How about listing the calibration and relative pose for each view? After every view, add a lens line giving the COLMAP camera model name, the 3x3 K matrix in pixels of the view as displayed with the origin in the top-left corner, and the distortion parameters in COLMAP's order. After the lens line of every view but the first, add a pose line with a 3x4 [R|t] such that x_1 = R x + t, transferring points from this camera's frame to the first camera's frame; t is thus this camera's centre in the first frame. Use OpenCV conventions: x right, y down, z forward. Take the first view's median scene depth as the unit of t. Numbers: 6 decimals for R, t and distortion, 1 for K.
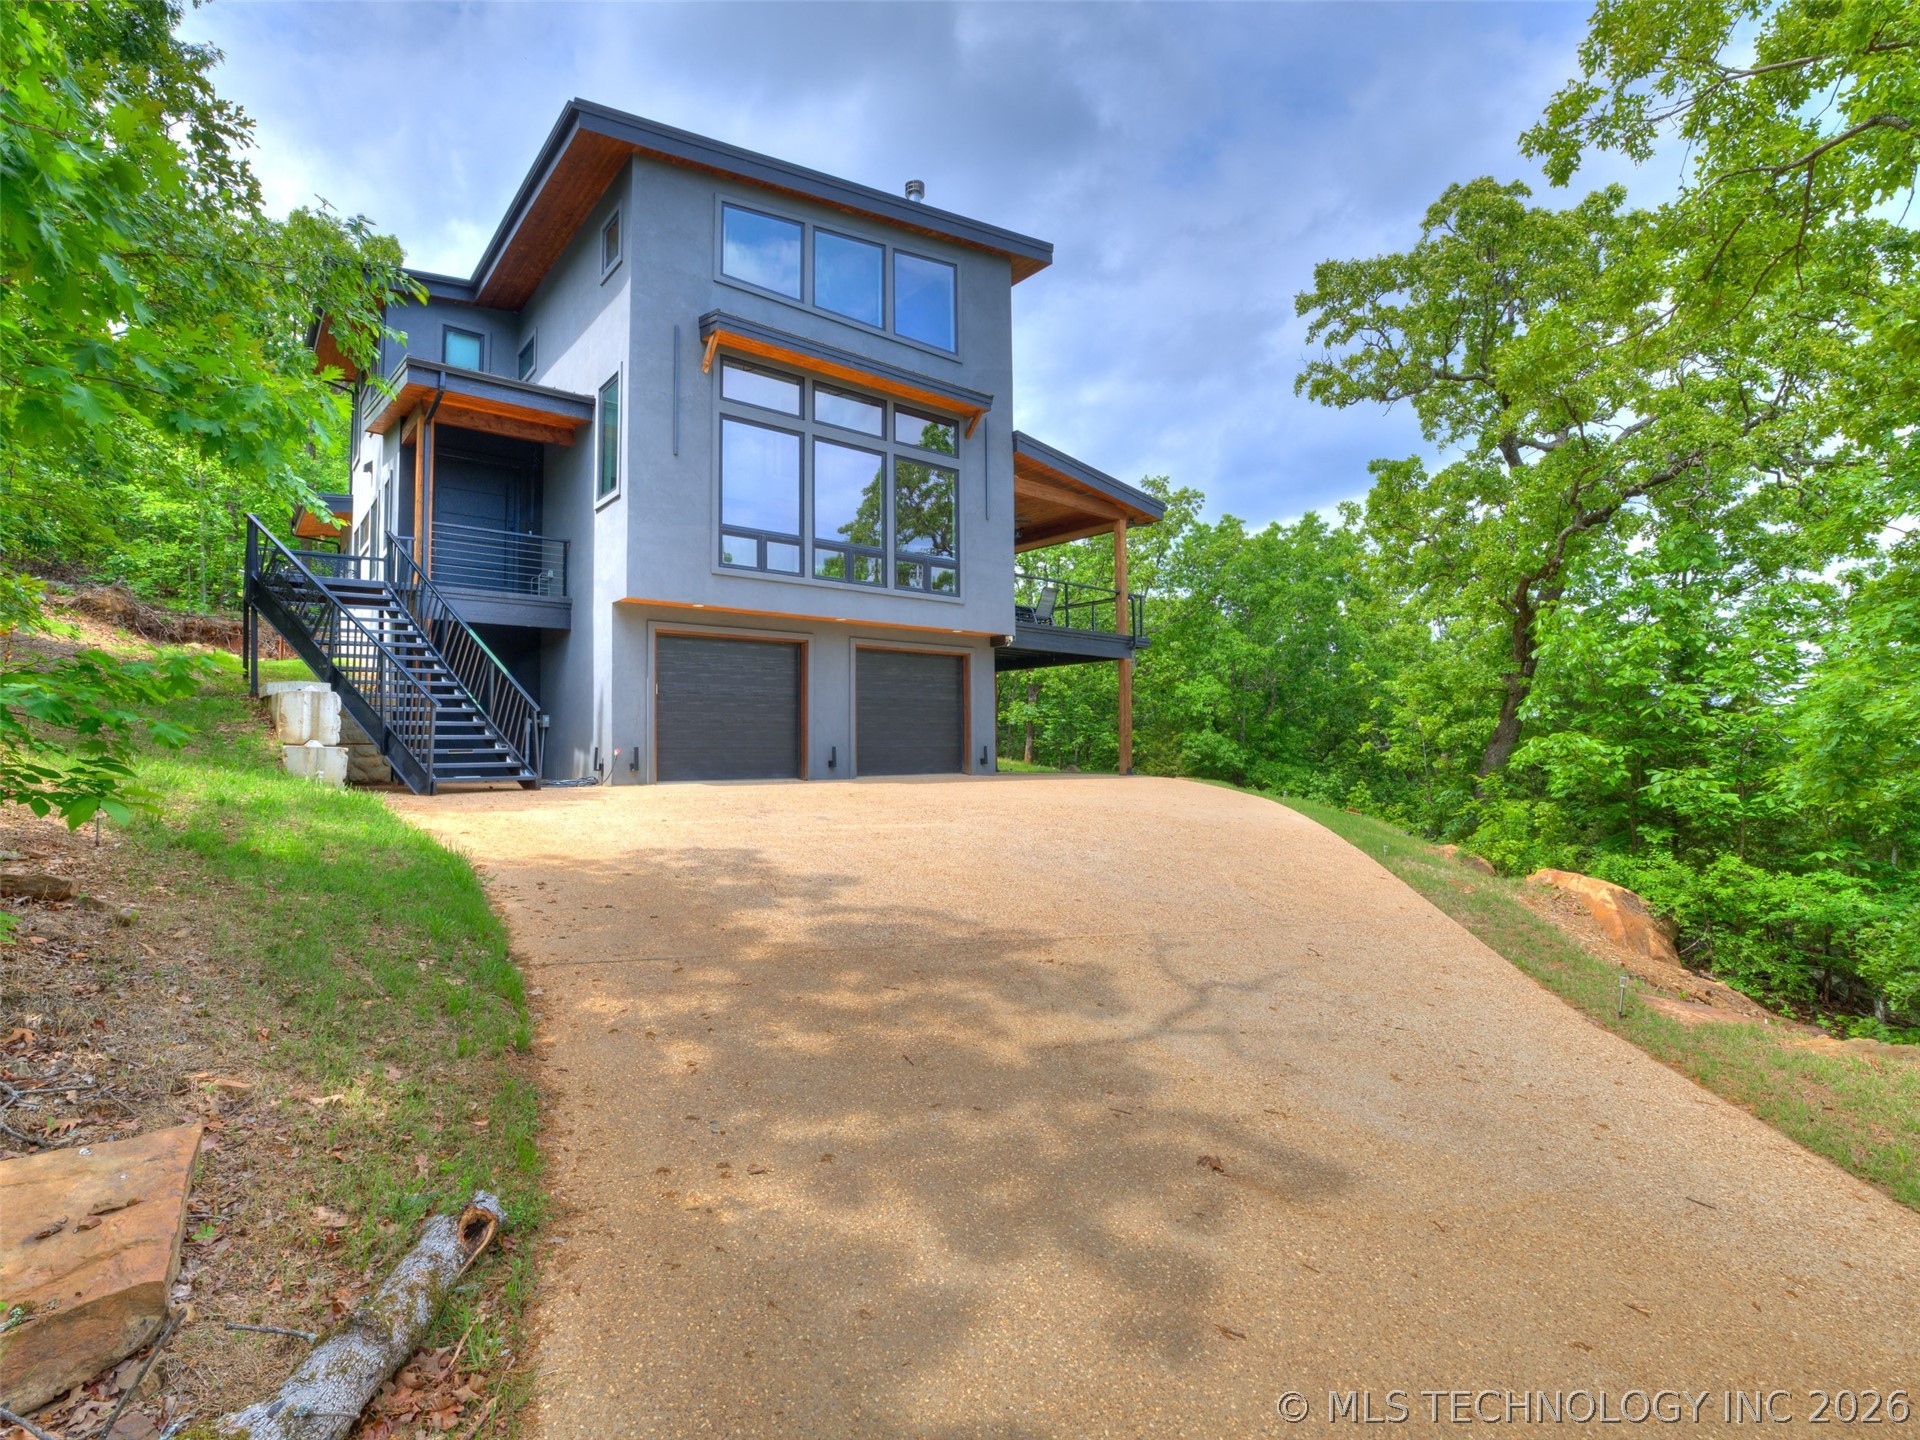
lens RADIAL K [[898.9, 0, 927.9], [0, 898.9, 719.6], [0, 0, 1]] dist [-0.019614, 0.000198]
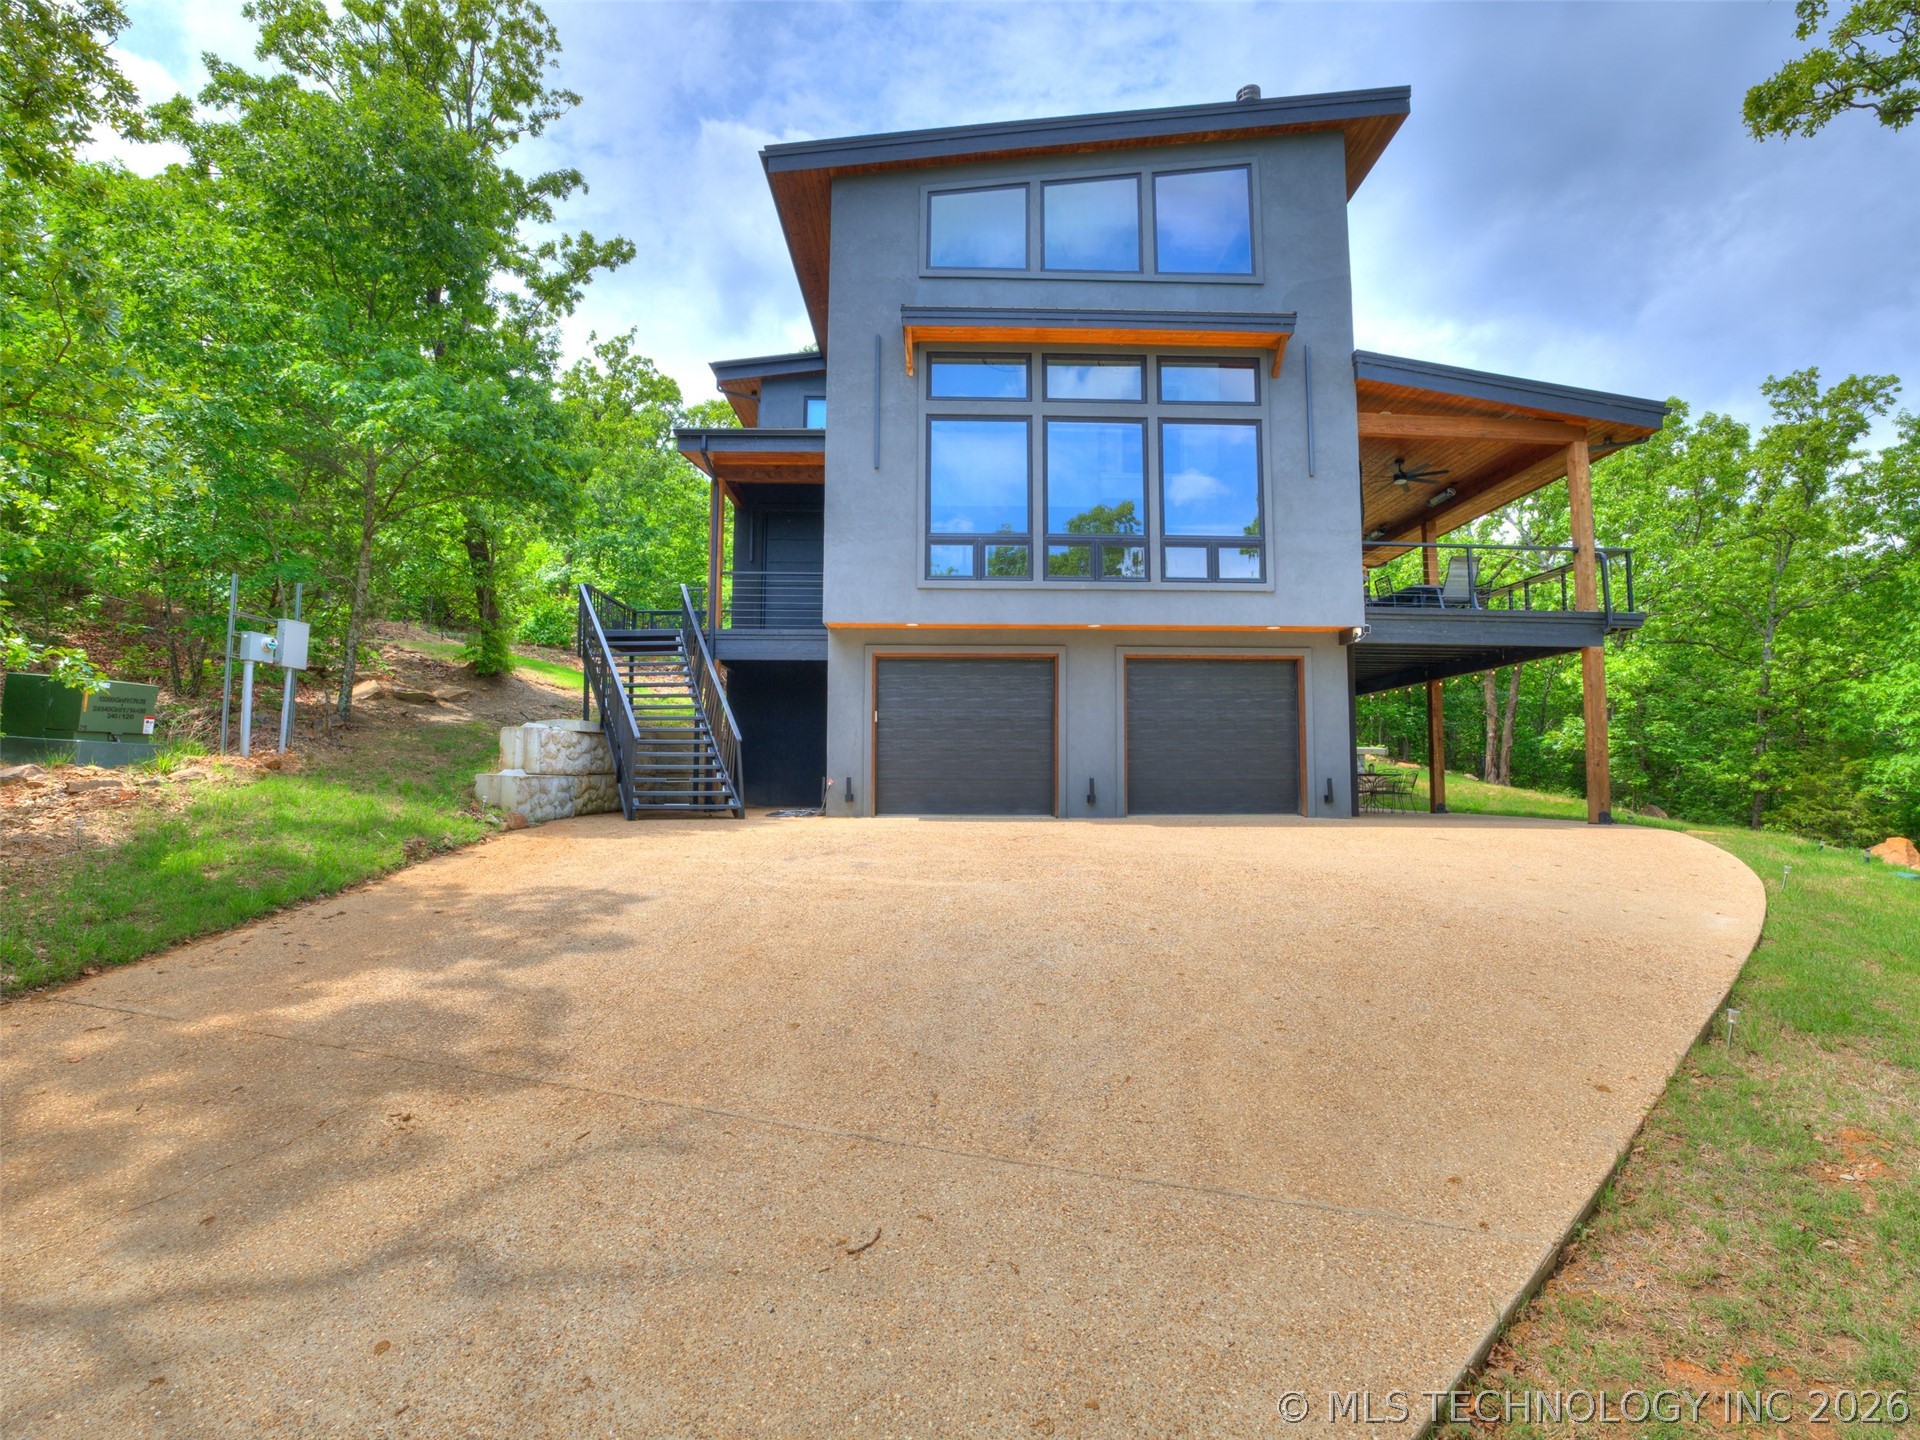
lens RADIAL K [[911.9, 0, 984.0], [0, 911.9, 712.2], [0, 0, 1]] dist [-0.021933, 0.001006]
pose [[0.807217, -0.035892, -0.589163, 0.316347], [0.011986, 0.998940, -0.044435, 0.005292], [0.590133, 0.028807, 0.806792, 0.255542]]
